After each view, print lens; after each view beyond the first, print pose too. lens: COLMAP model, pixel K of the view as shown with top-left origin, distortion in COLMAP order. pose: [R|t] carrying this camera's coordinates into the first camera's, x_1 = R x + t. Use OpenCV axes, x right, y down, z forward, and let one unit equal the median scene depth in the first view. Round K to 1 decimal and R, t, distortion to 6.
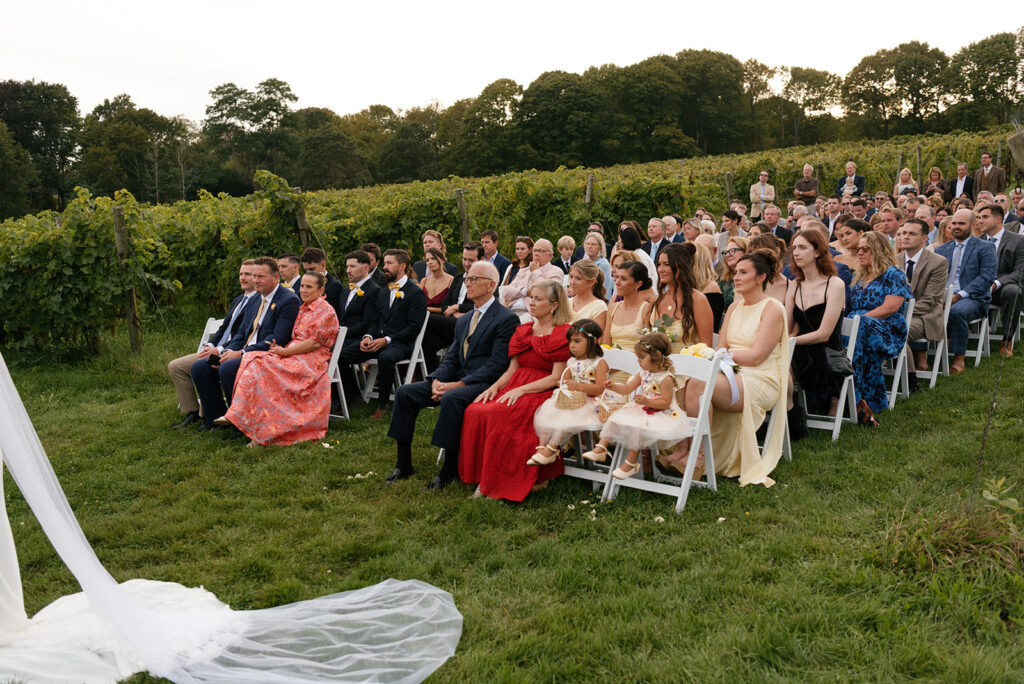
lens RADIAL K [[1014.6, 0, 516.6], [0, 1014.6, 343.0], [0, 0, 1]] dist [-0.016633, 0.000000]
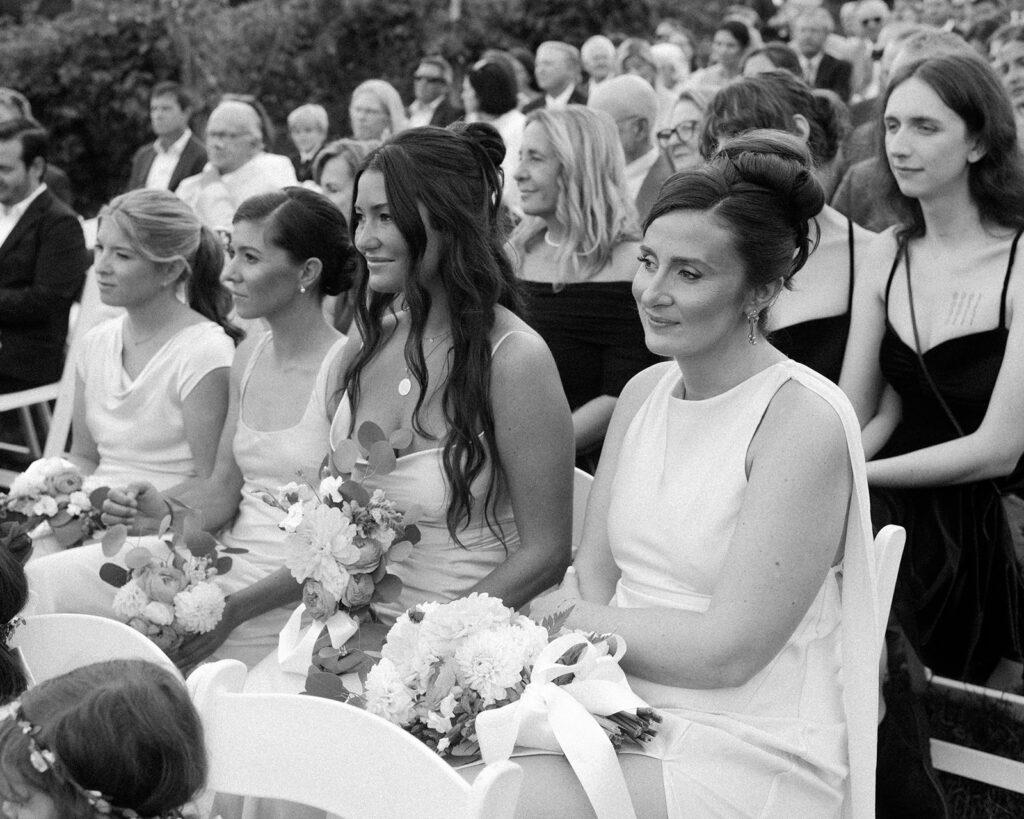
lens RADIAL K [[1208.9, 0, 507.8], [0, 1208.9, 401.8], [0, 0, 1]] dist [-0.007239, 0.000000]
pose [[0.999461, -0.032679, -0.003208, 0.166056], [0.032783, 0.987530, 0.153982, -0.071987], [-0.001864, -0.154004, 0.988068, 0.653417]]
